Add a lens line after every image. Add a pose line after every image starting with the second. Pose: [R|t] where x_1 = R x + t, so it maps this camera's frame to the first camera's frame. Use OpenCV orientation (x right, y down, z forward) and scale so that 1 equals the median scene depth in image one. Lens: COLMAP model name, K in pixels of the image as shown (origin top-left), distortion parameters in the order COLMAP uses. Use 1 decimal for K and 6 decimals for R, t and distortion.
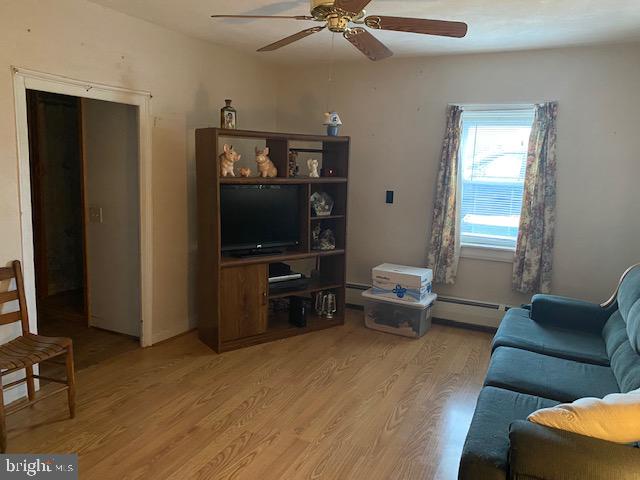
lens RADIAL K [[487.3, 0, 322.6], [0, 487.3, 236.3], [0, 0, 1]] dist [0.024183, -0.039556]
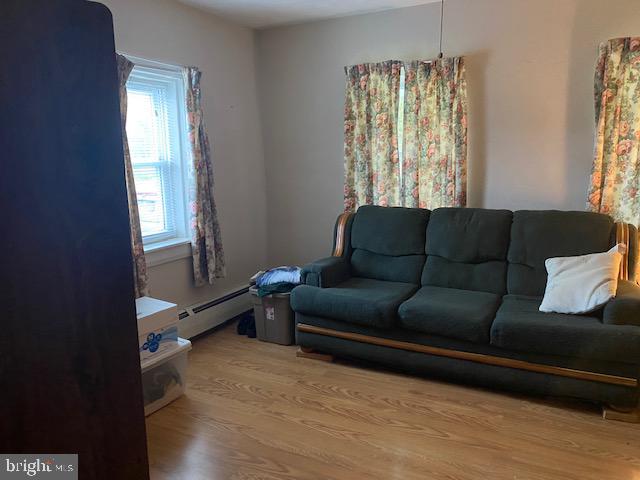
lens RADIAL K [[487.3, 0, 323.0], [0, 487.3, 240.6], [0, 0, 1]] dist [0.024183, -0.039556]
pose [[0.033494, -0.216724, 0.975658, -0.548082], [0.173527, 0.962640, 0.207876, -0.139803], [-0.984259, 0.162341, 0.069850, 0.917090]]
